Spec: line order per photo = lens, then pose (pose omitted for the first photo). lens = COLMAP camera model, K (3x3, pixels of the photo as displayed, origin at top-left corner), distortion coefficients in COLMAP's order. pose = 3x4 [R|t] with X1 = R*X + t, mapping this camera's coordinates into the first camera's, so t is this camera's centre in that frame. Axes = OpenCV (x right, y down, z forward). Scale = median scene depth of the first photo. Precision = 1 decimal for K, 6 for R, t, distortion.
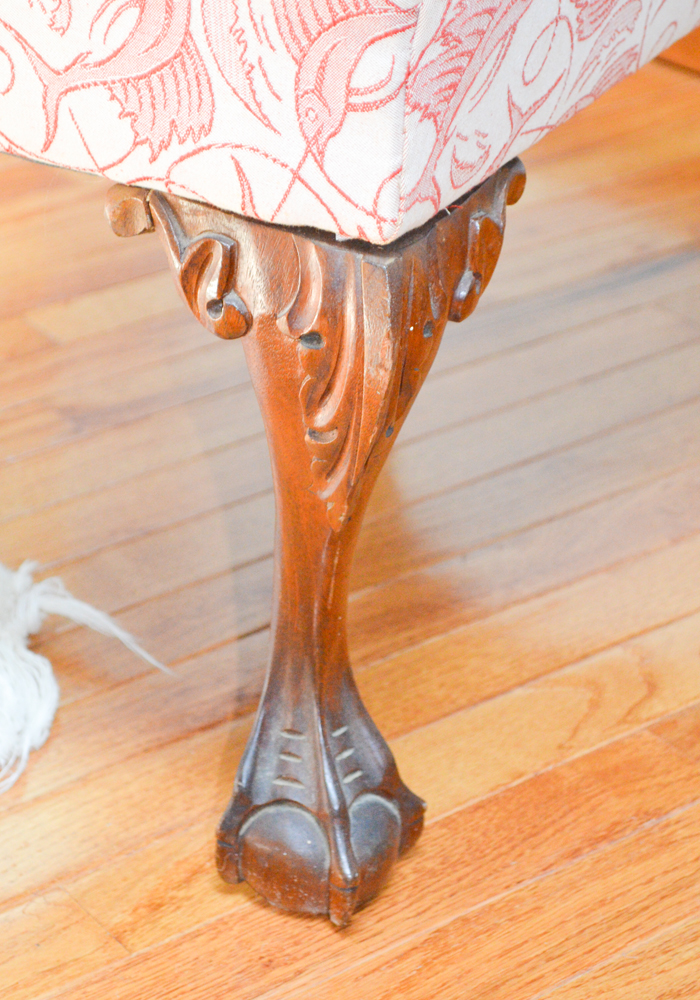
lens RADIAL K [[2537.9, 0, 350.3], [0, 2537.9, 498.7], [0, 0, 1]] dist [0.041081, 0.000000]
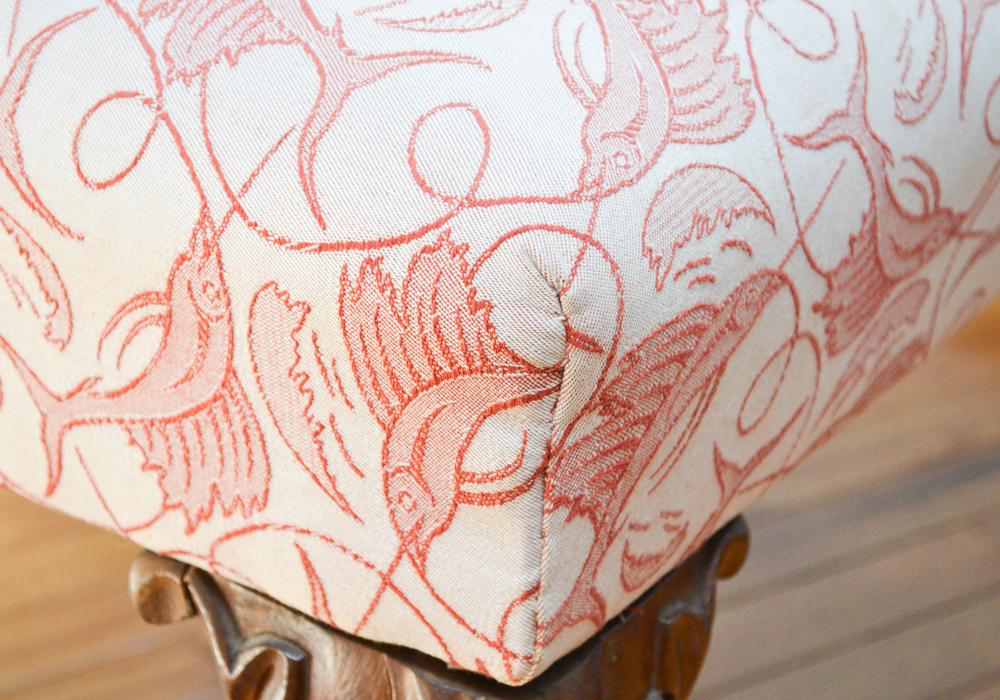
lens RADIAL K [[2660.1, 0, 509.1], [0, 2660.1, 426.5], [0, 0, 1]] dist [0.012956, 0.000000]
pose [[0.997025, 0.035123, -0.068618, 0.057254], [-0.036008, 0.999283, -0.011708, -0.159581], [0.068157, 0.014144, 0.997574, 0.297580]]
